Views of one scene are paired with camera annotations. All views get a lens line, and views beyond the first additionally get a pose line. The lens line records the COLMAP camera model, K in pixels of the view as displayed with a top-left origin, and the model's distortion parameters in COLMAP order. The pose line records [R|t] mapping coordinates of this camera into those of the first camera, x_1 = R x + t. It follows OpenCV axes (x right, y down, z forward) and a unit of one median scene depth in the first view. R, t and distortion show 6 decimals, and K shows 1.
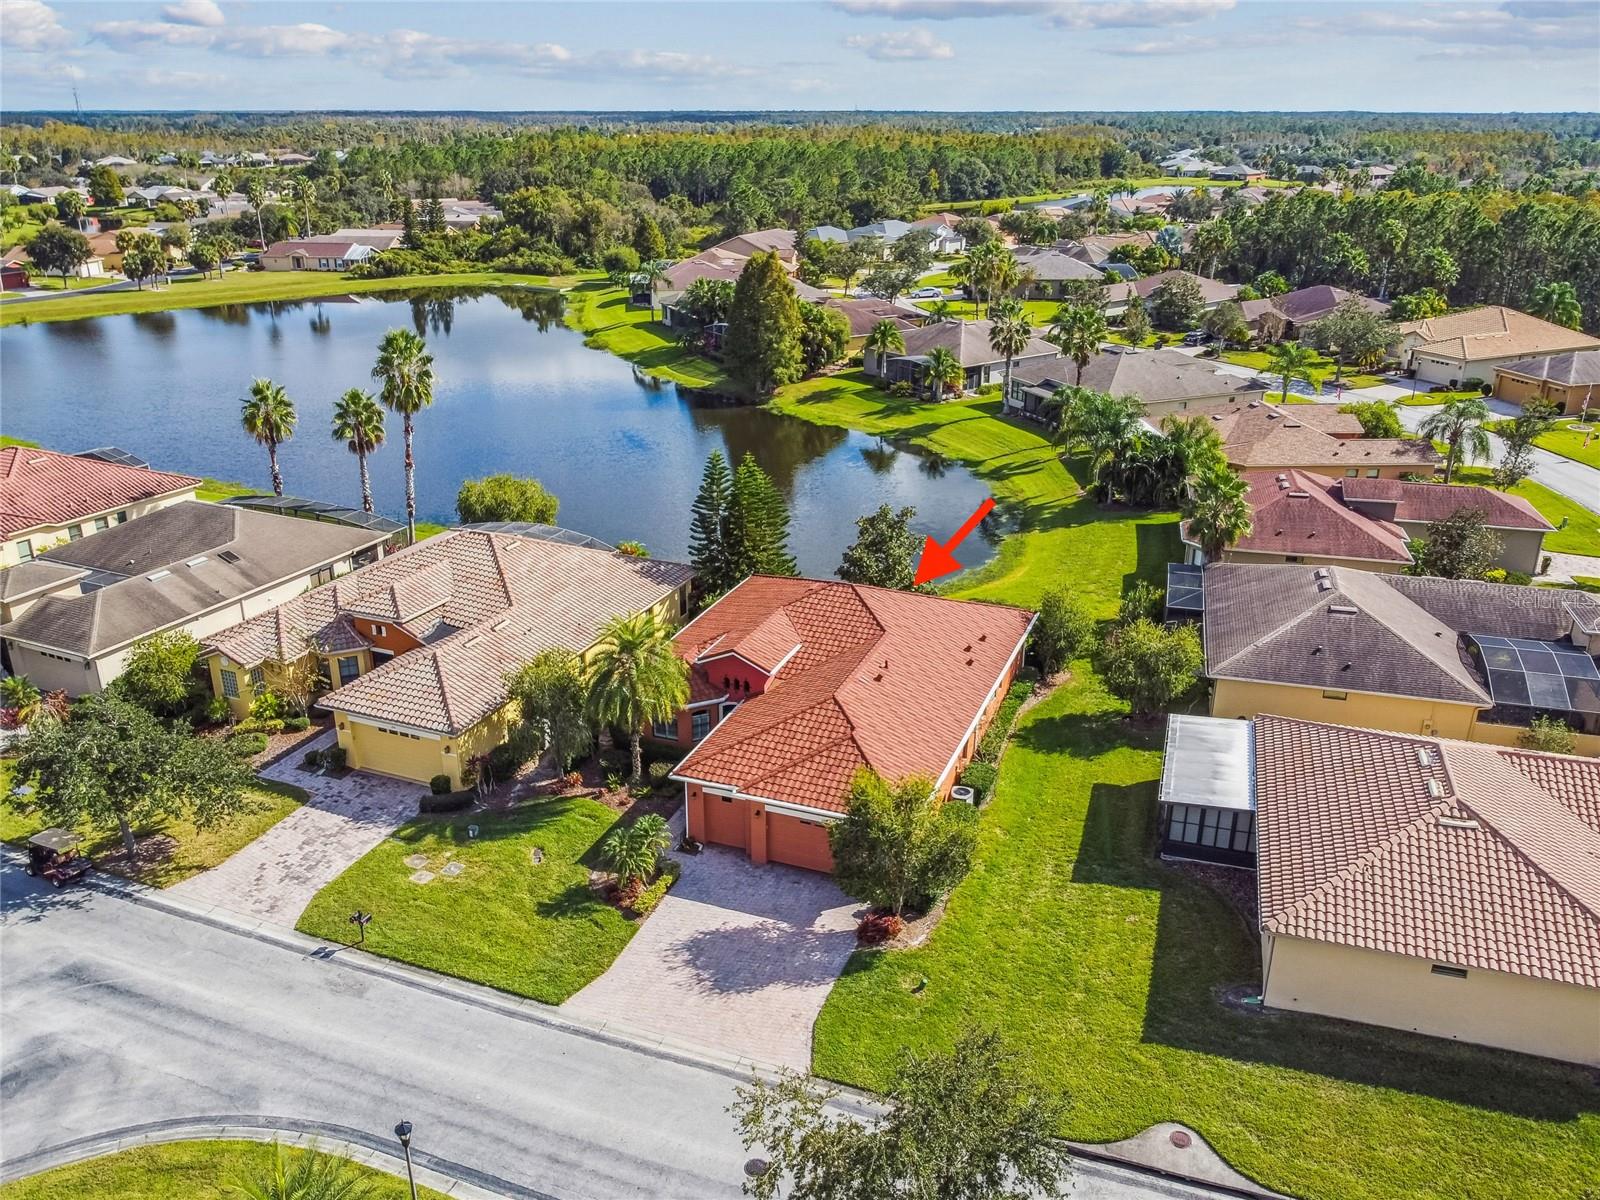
lens RADIAL K [[1155.6, 0, 777.6], [0, 1155.6, 629.8], [0, 0, 1]] dist [-0.004440, -0.003598]
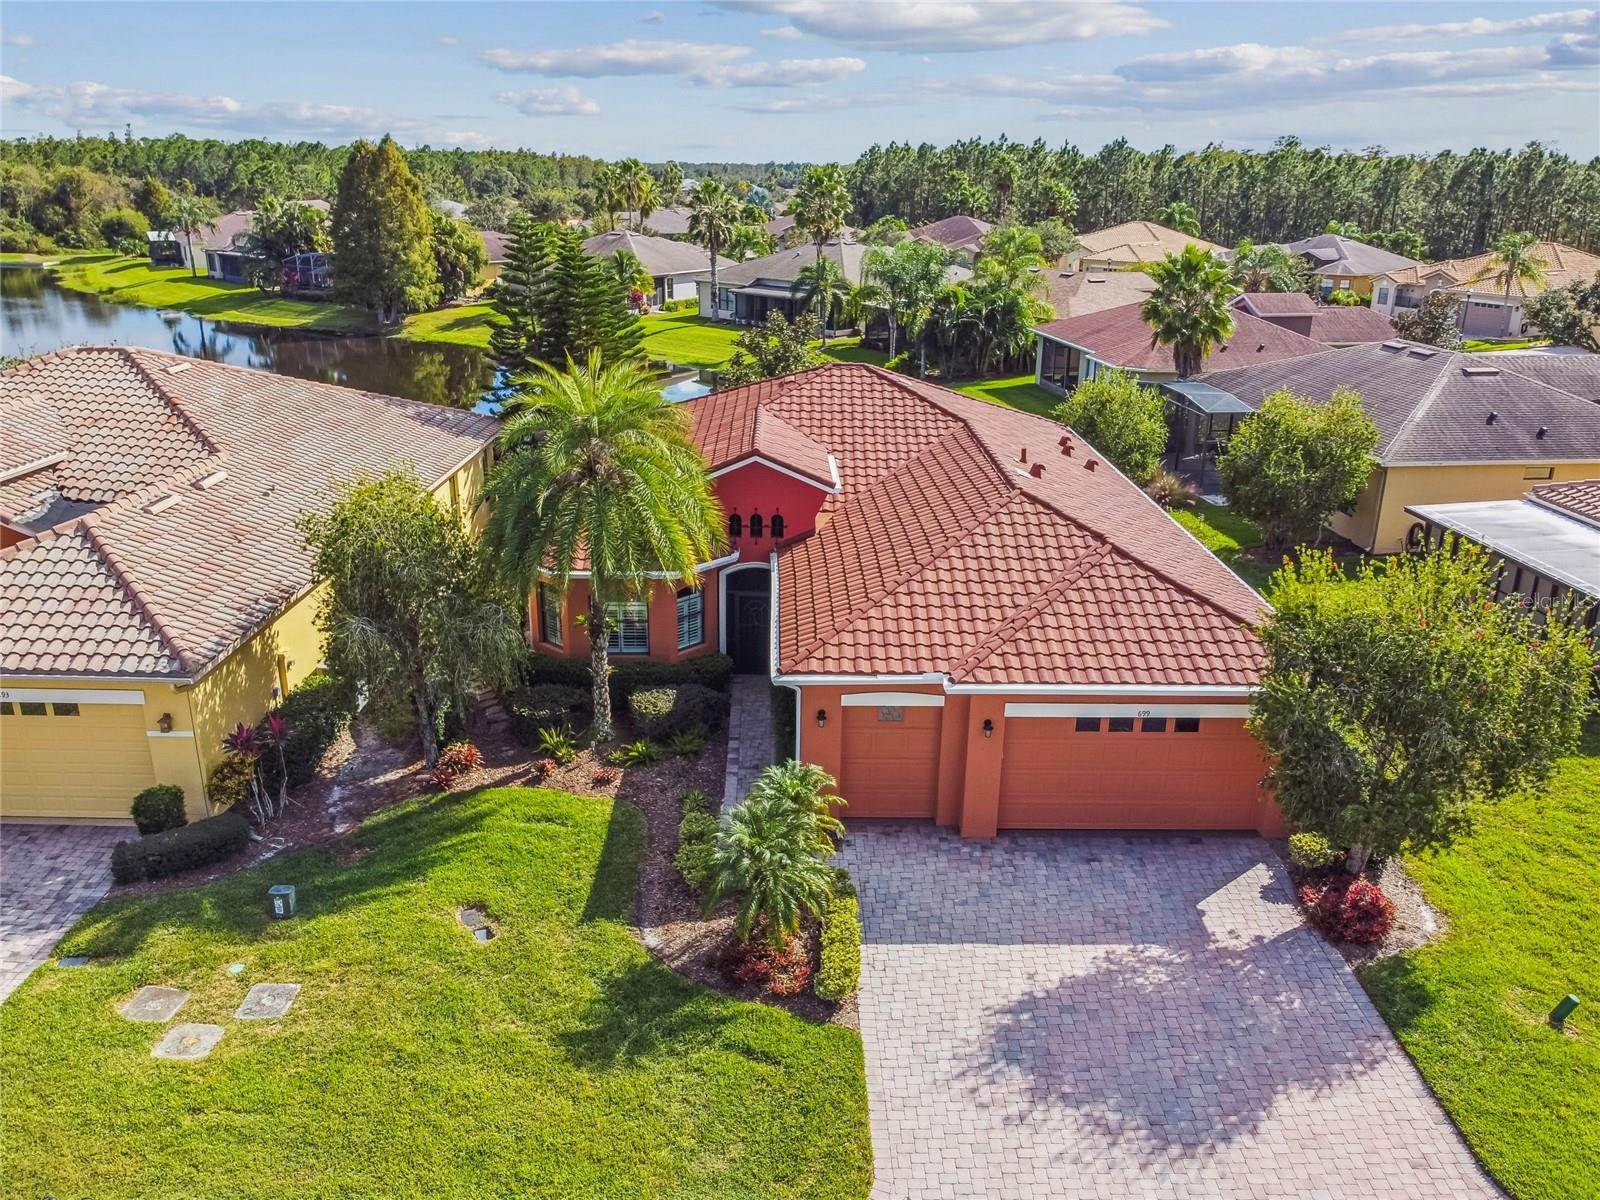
lens RADIAL K [[1189.5, 0, 762.0], [0, 1189.5, 615.0], [0, 0, 1]] dist [0.000079, -0.004576]
pose [[0.931150, -0.115048, 0.346012, -0.200286], [0.128637, 0.991555, -0.016484, 0.087069], [-0.341193, 0.059859, 0.938085, 0.457631]]
